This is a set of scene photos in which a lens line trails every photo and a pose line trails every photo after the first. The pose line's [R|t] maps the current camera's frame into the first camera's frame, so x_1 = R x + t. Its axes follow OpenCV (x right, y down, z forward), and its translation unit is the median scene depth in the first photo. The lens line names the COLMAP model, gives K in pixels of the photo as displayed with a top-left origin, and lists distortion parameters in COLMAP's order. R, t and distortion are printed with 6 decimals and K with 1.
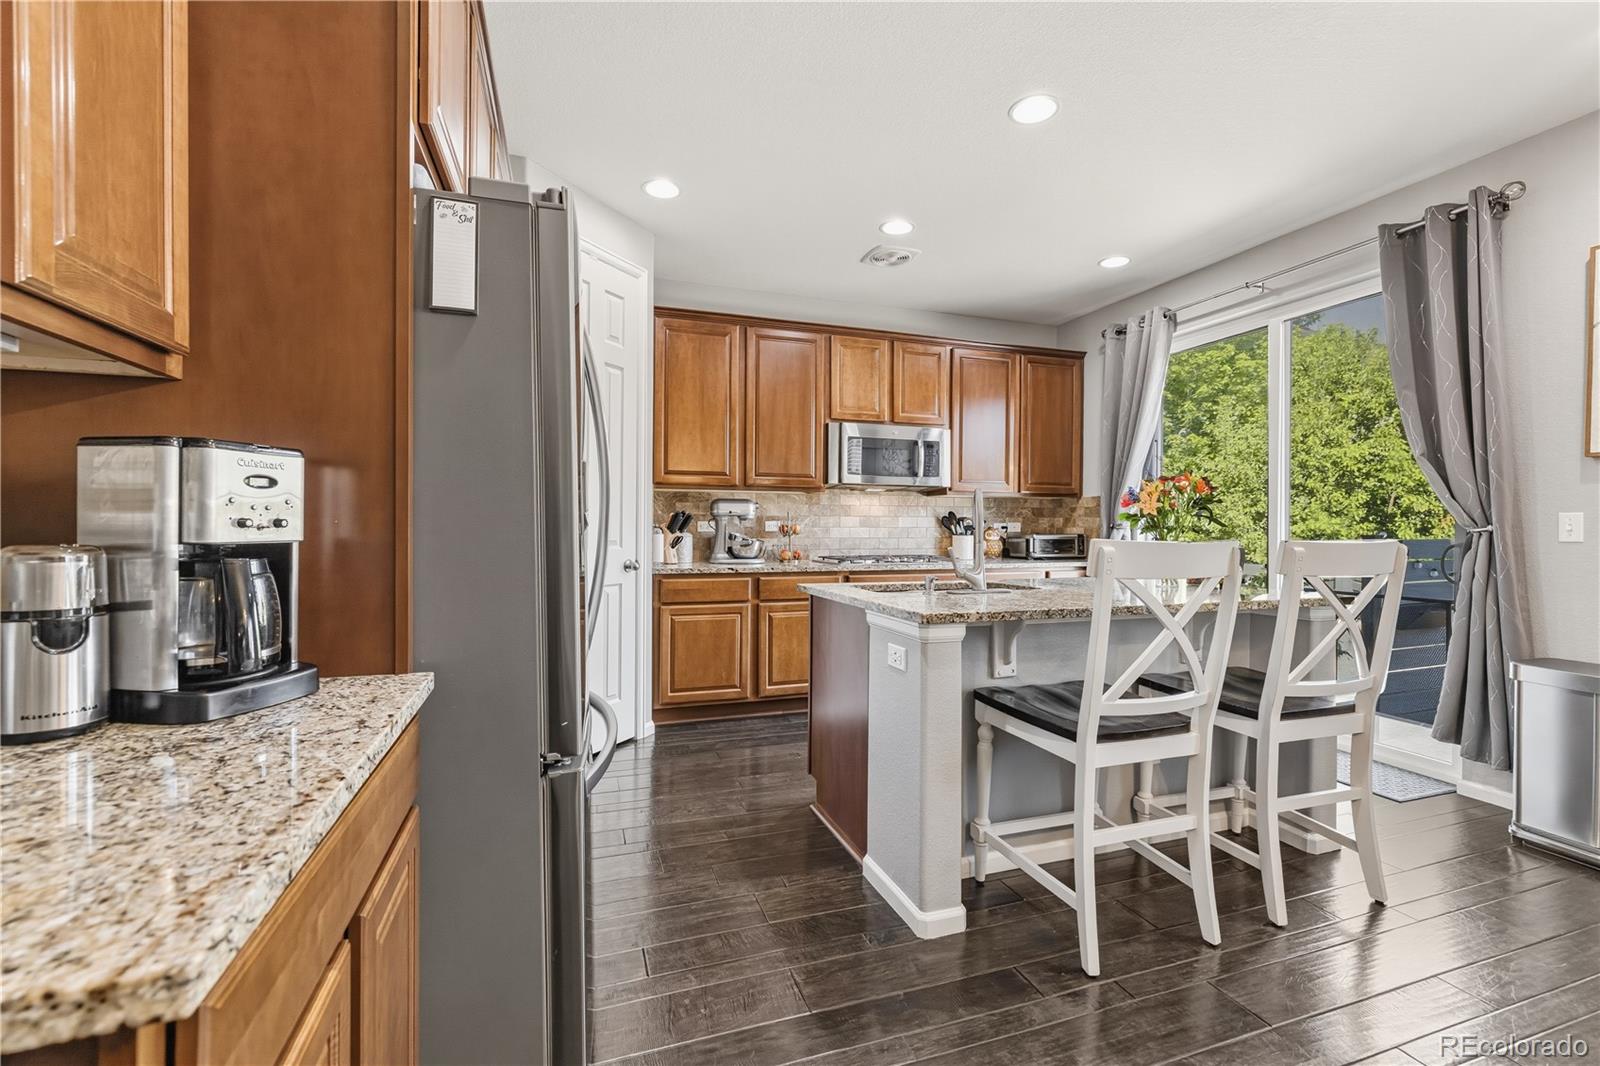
lens RADIAL K [[697.7, 0, 808.3], [0, 697.7, 523.5], [0, 0, 1]] dist [-0.000908, 0.000156]
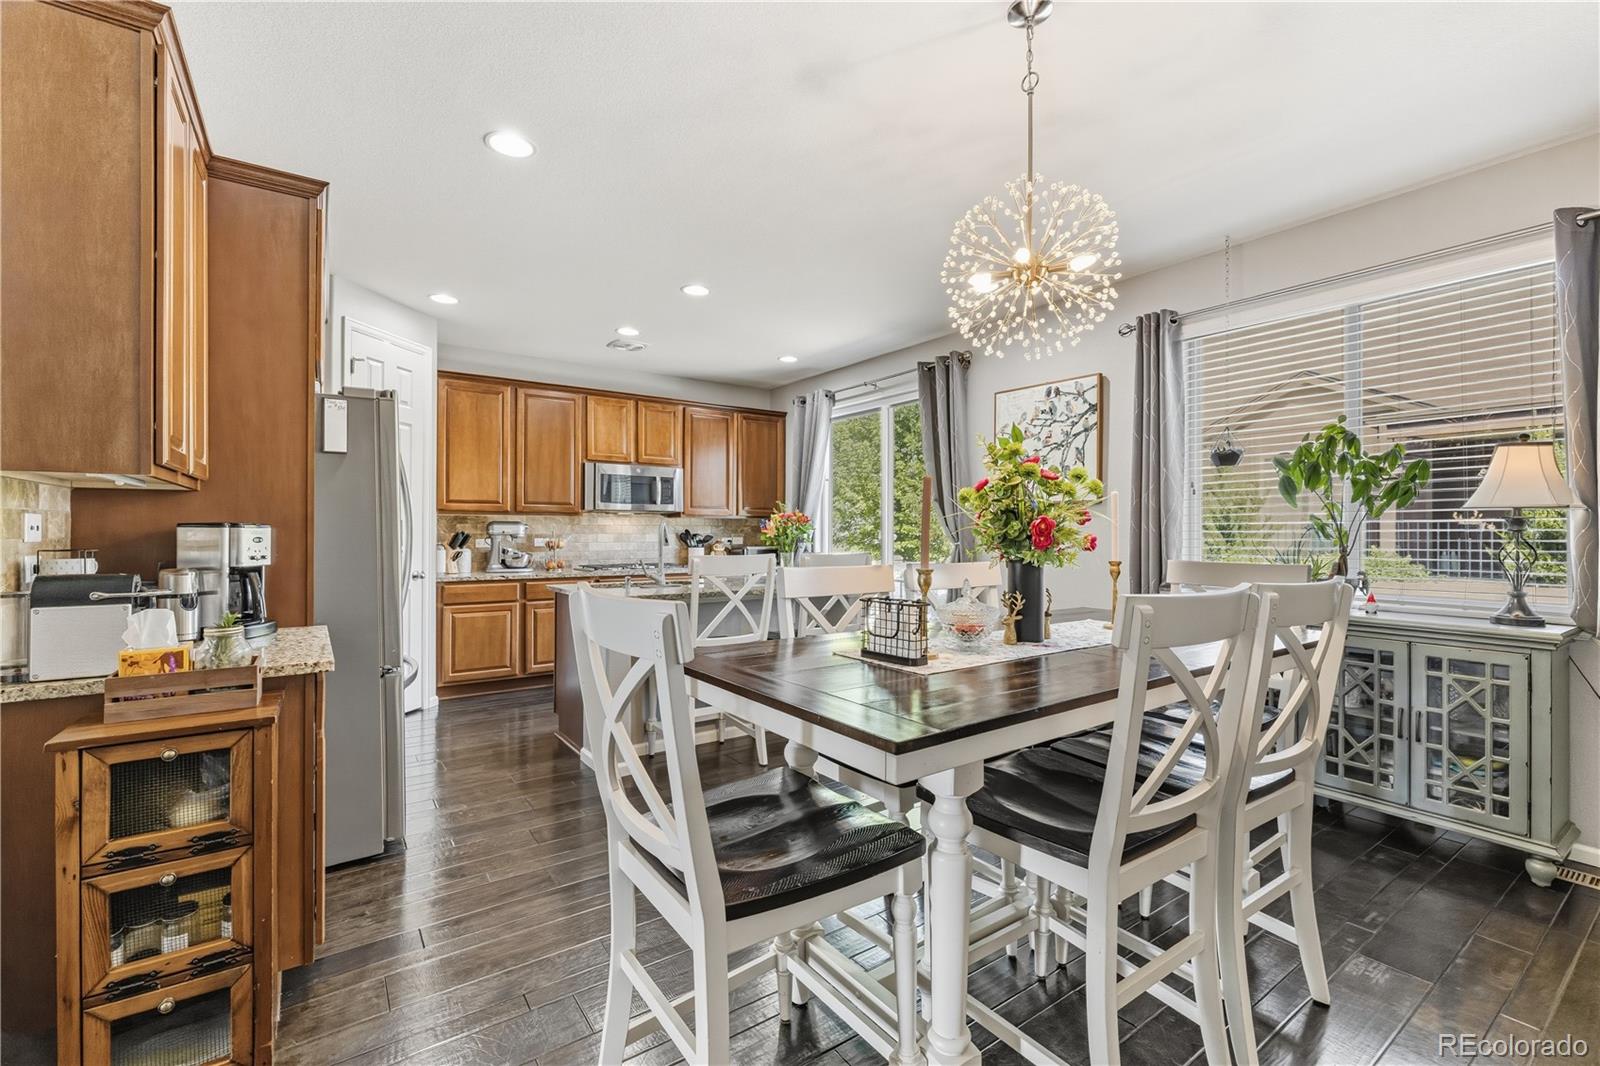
lens RADIAL K [[679.3, 0, 798.1], [0, 679.3, 525.8], [0, 0, 1]] dist [0.001342, 0.000242]
pose [[0.962355, -0.001890, 0.271788, 0.070253], [0.003946, 0.999968, -0.007019, -0.017194], [-0.271766, 0.007827, 0.962332, -0.346319]]
